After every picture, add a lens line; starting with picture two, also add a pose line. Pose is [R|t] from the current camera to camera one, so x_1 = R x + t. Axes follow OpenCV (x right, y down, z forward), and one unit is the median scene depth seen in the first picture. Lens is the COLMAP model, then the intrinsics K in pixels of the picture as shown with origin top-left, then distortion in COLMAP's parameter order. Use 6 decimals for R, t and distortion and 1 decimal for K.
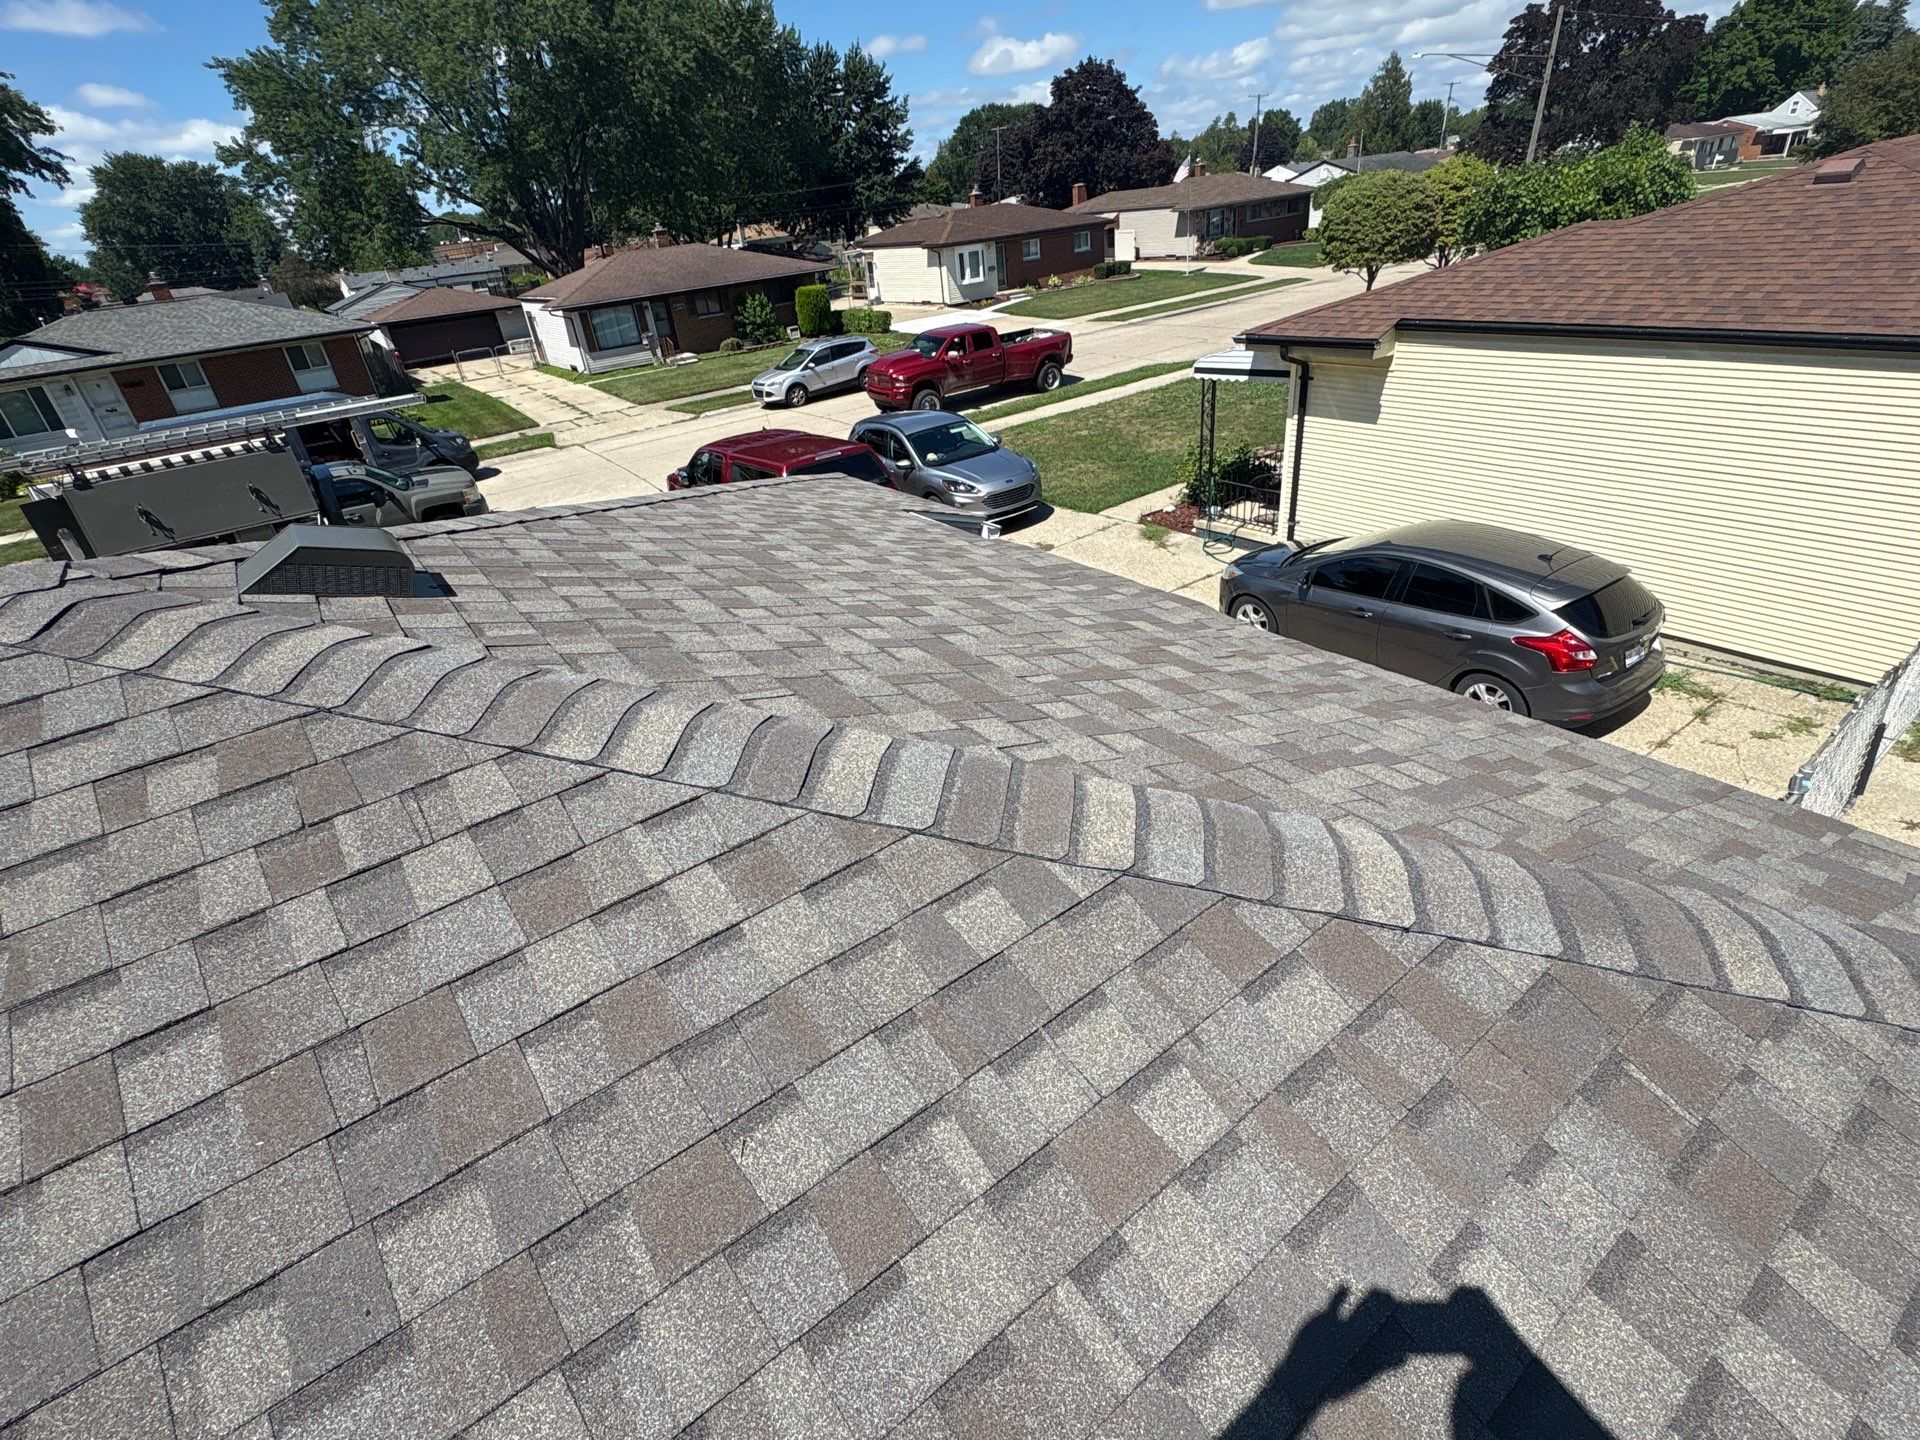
lens RADIAL K [[913.0, 0, 958.4], [0, 913.0, 716.6], [0, 0, 1]] dist [0.001433, -0.000372]
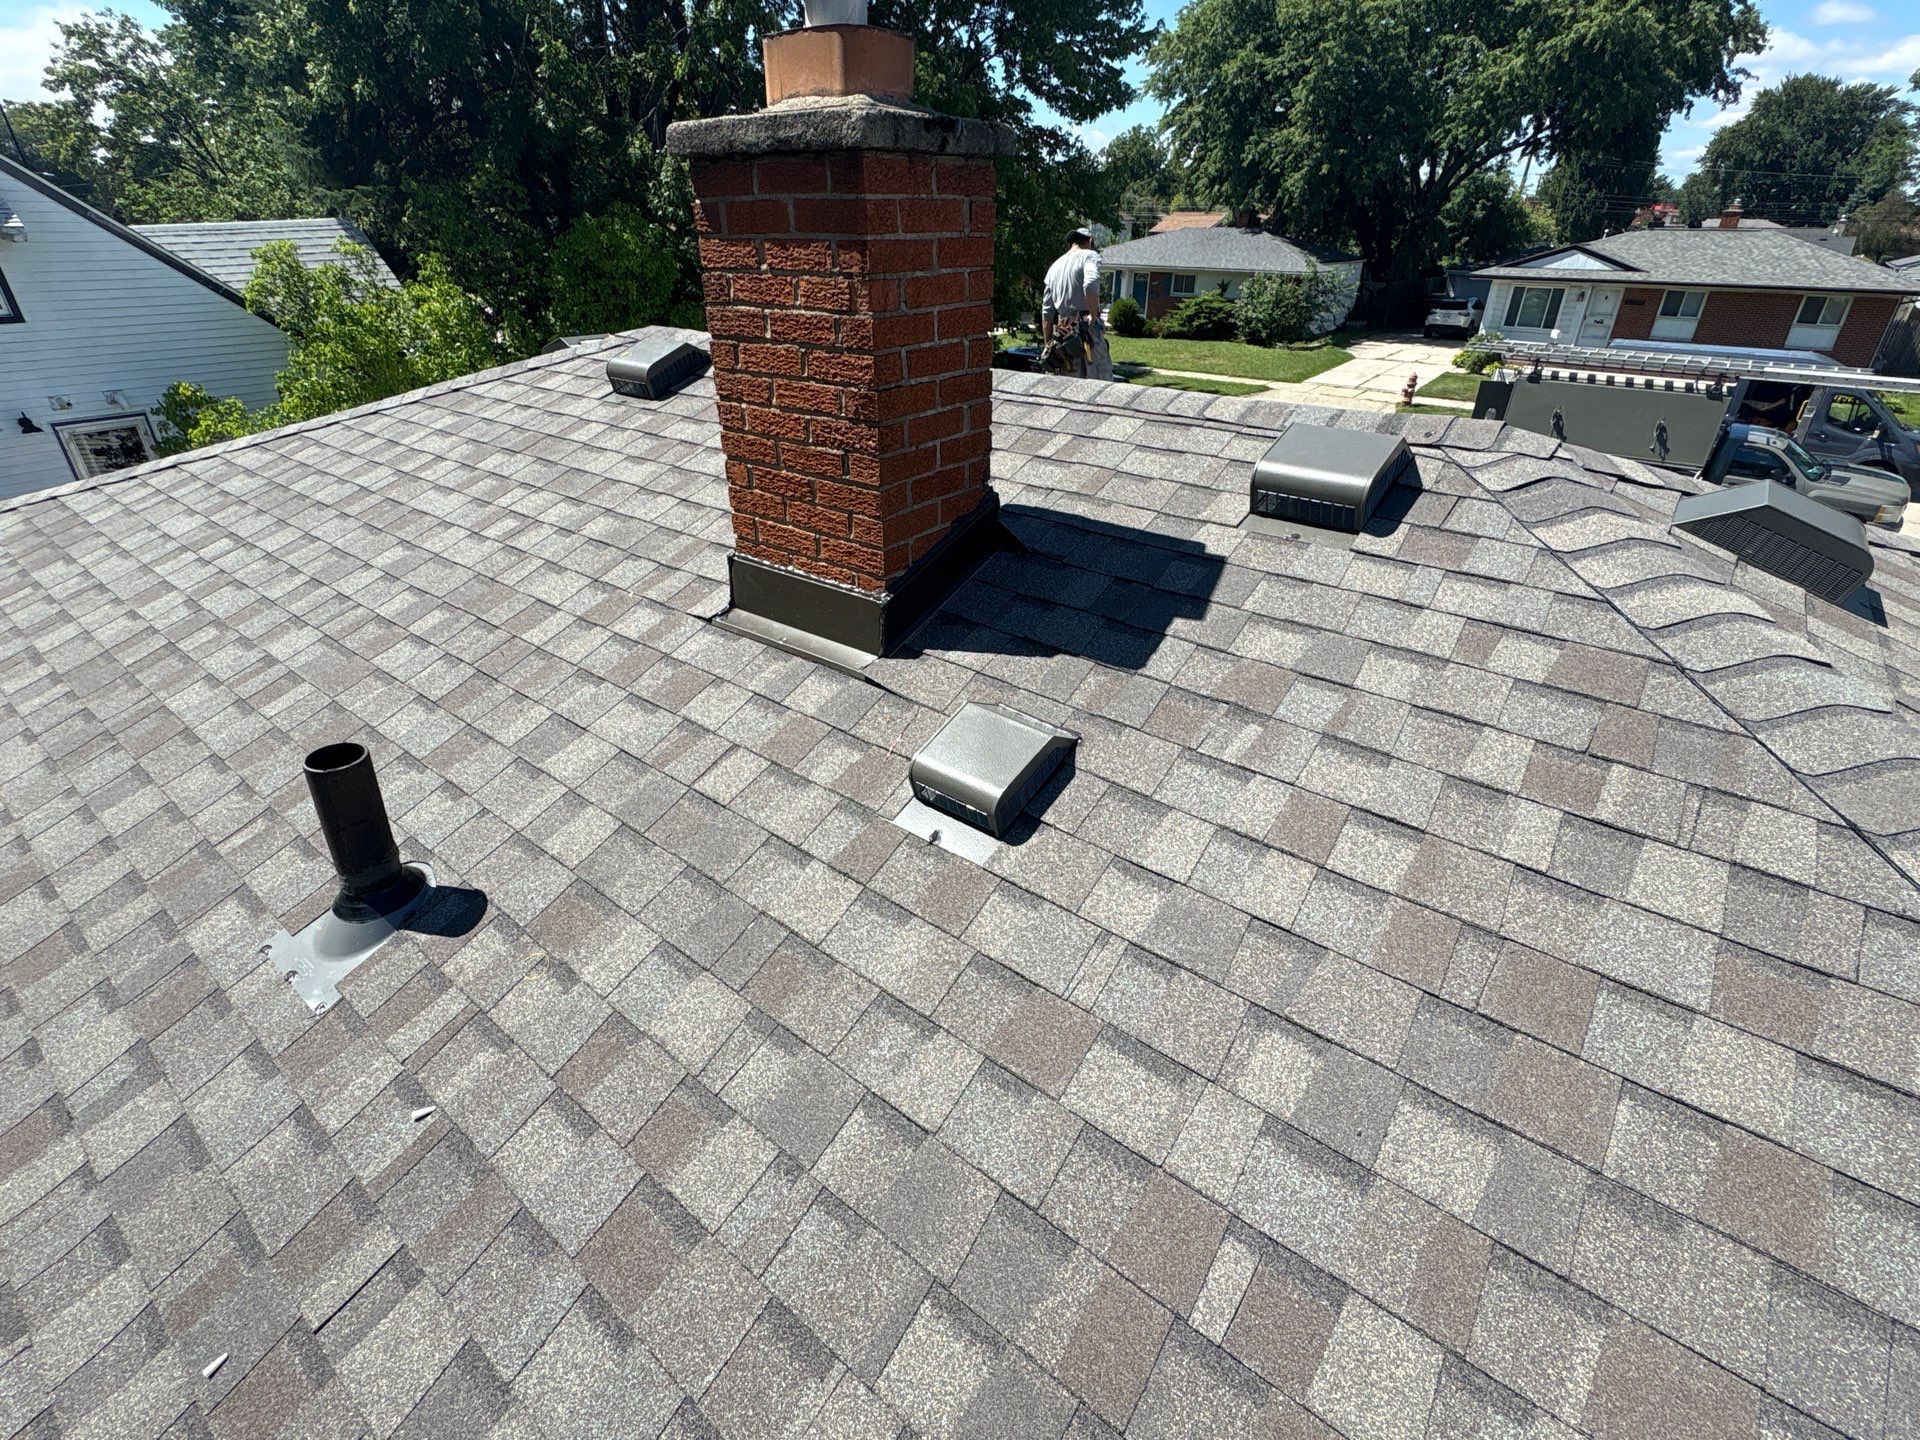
lens RADIAL K [[913.0, 0, 958.4], [0, 913.0, 716.6], [0, 0, 1]] dist [0.001433, -0.000372]
pose [[0.259375, 0.550727, -0.793363, -0.107280], [-0.502644, 0.778428, 0.376030, 0.052585], [0.824666, 0.301246, 0.478724, -0.056218]]
